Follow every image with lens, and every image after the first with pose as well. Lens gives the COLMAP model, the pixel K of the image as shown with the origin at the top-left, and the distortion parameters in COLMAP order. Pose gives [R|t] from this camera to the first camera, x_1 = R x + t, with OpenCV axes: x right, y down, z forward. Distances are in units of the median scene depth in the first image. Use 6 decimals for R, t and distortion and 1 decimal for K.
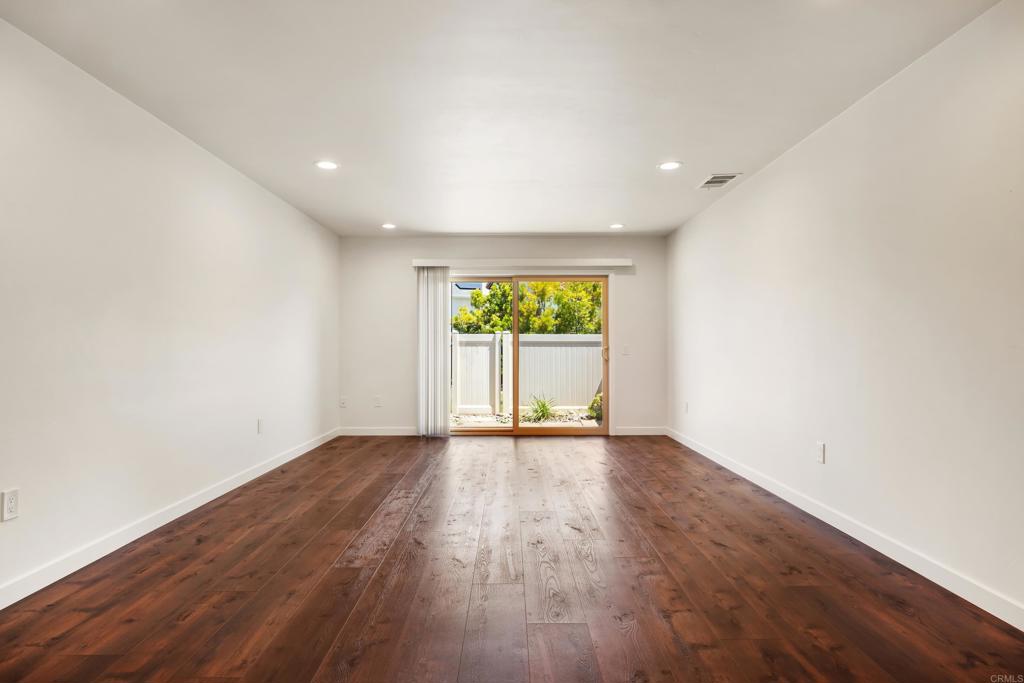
lens RADIAL K [[569.4, 0, 512.0], [0, 569.4, 341.5], [0, 0, 1]] dist [-0.003463, -0.000150]
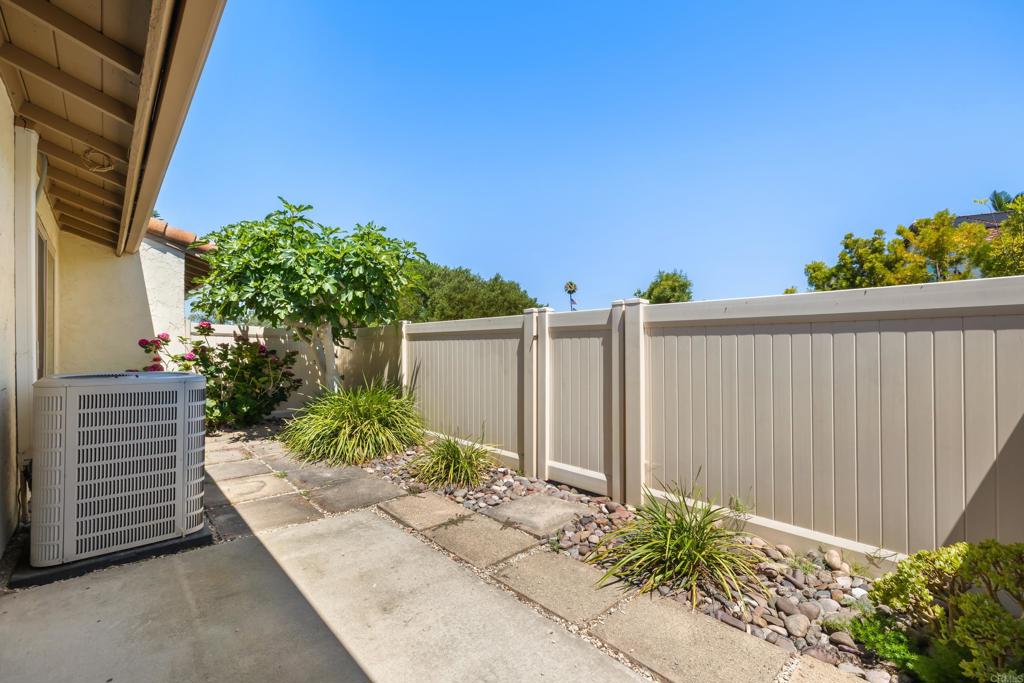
lens RADIAL K [[433.1, 0, 508.7], [0, 433.1, 342.4], [0, 0, 1]] dist [-0.001390, -0.000660]
pose [[0.681474, -0.003757, -0.731833, 0.152482], [0.009001, 0.999954, 0.003248, 0.011147], [0.731787, -0.008800, 0.681477, 0.724703]]
